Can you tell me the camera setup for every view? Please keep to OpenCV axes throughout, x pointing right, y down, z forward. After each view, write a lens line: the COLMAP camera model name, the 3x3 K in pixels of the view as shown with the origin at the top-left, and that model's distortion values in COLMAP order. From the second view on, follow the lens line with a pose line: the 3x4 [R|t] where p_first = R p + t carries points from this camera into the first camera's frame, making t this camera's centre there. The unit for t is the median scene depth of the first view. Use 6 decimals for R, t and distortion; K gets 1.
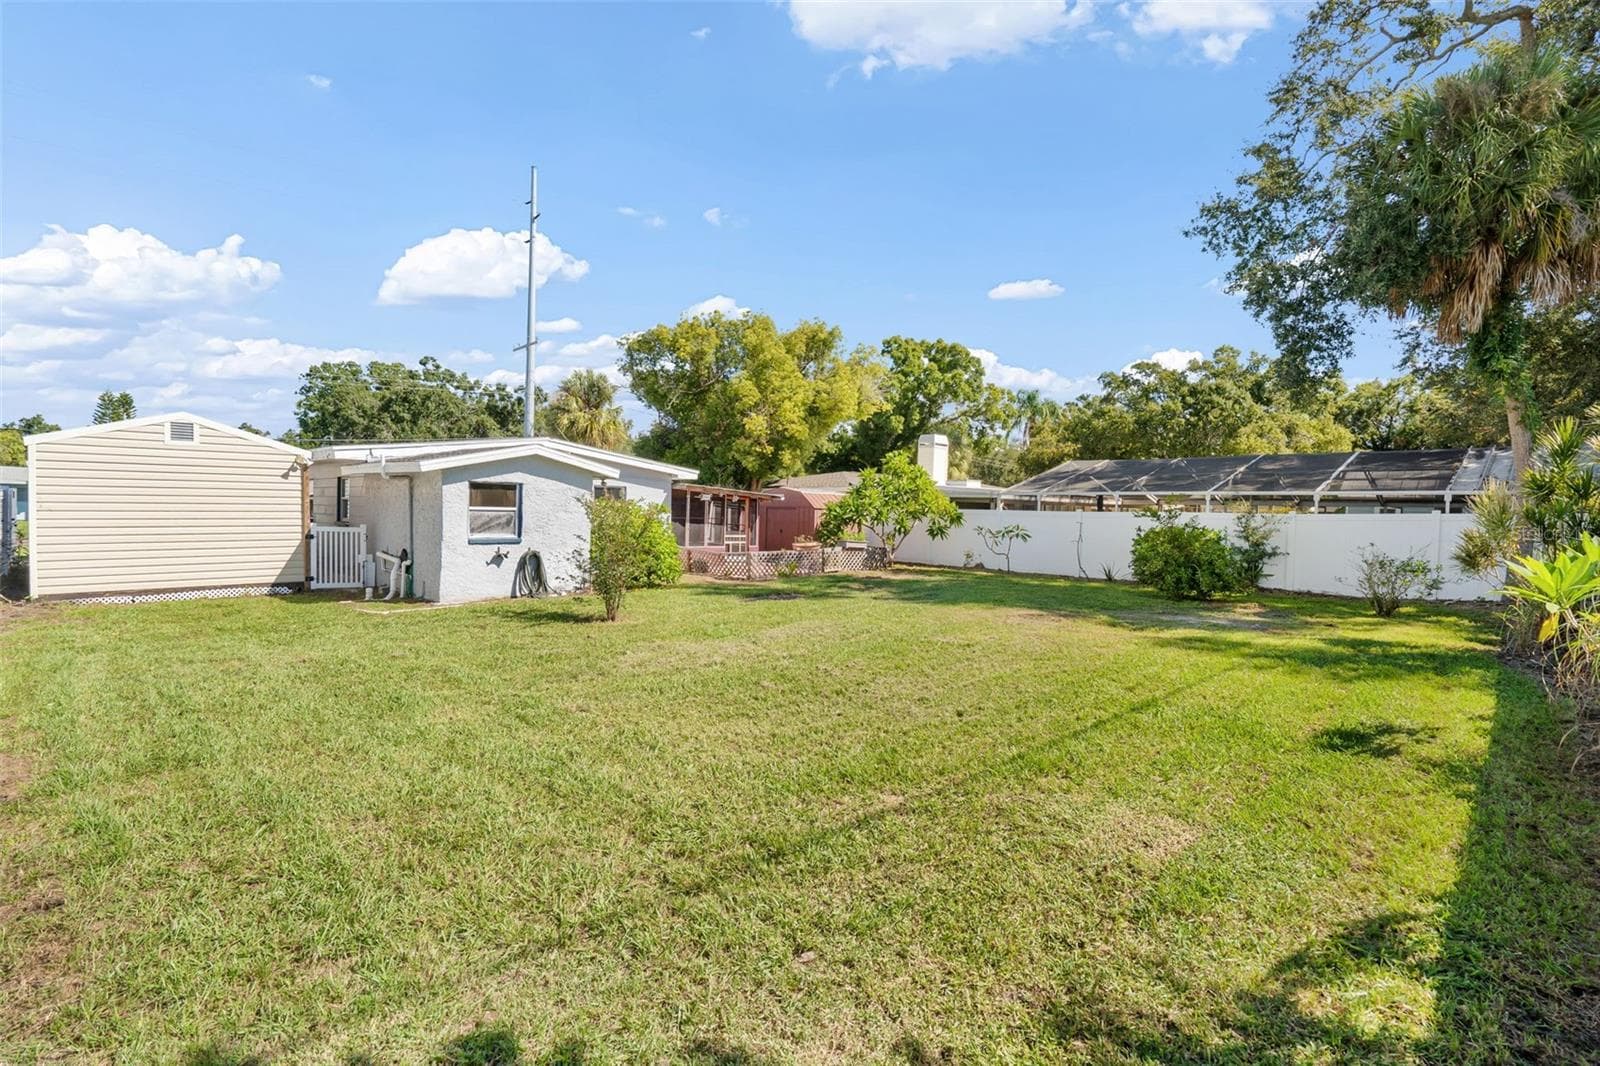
lens RADIAL K [[751.2, 0, 800.0], [0, 751.2, 533.0], [0, 0, 1]] dist [0.001721, 0.000136]
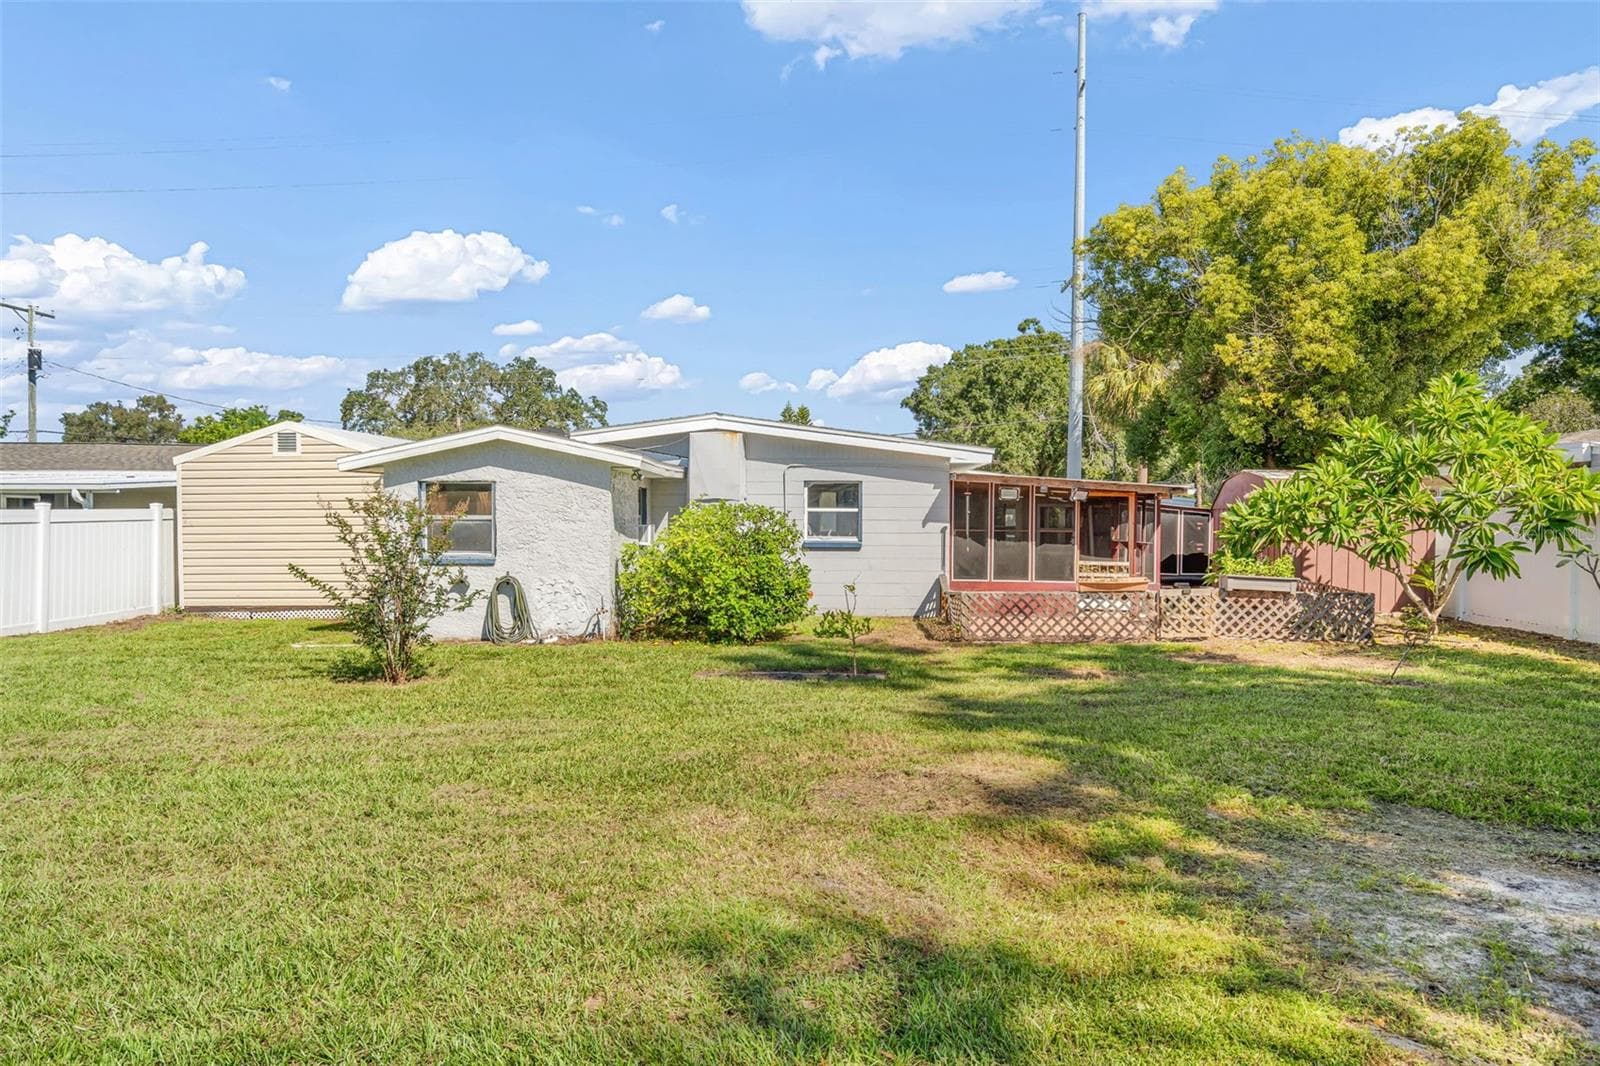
lens RADIAL K [[1107.1, 0, 800.4], [0, 1107.1, 515.7], [0, 0, 1]] dist [-0.003024, -0.000006]
pose [[0.681937, -0.019603, -0.731148, 0.346799], [-0.012414, 0.999187, -0.038367, 0.002323], [0.731305, 0.035240, 0.681139, 0.281478]]
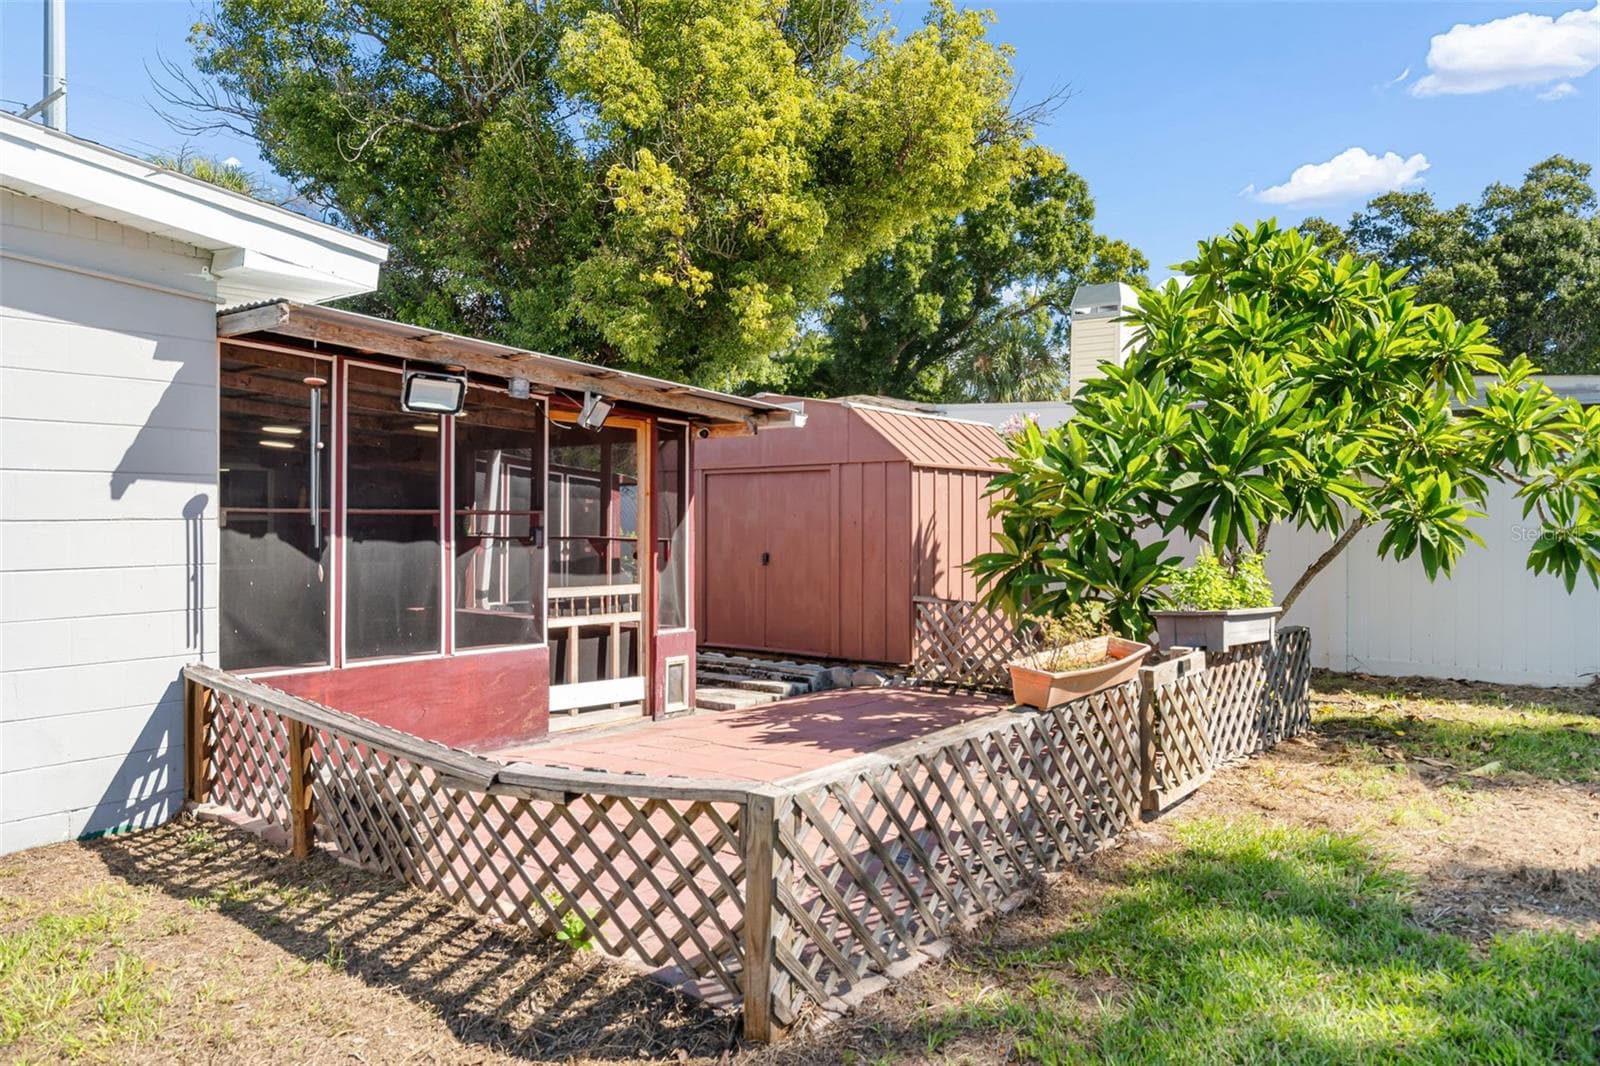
lens RADIAL K [[1107.1, 0, 800.4], [0, 1107.1, 515.7], [0, 0, 1]] dist [-0.003024, -0.000006]
pose [[0.993077, -0.024418, 0.114896, -0.061308], [0.027397, 0.999326, -0.024415, -0.008657], [-0.114222, 0.027393, 0.993078, 0.654963]]
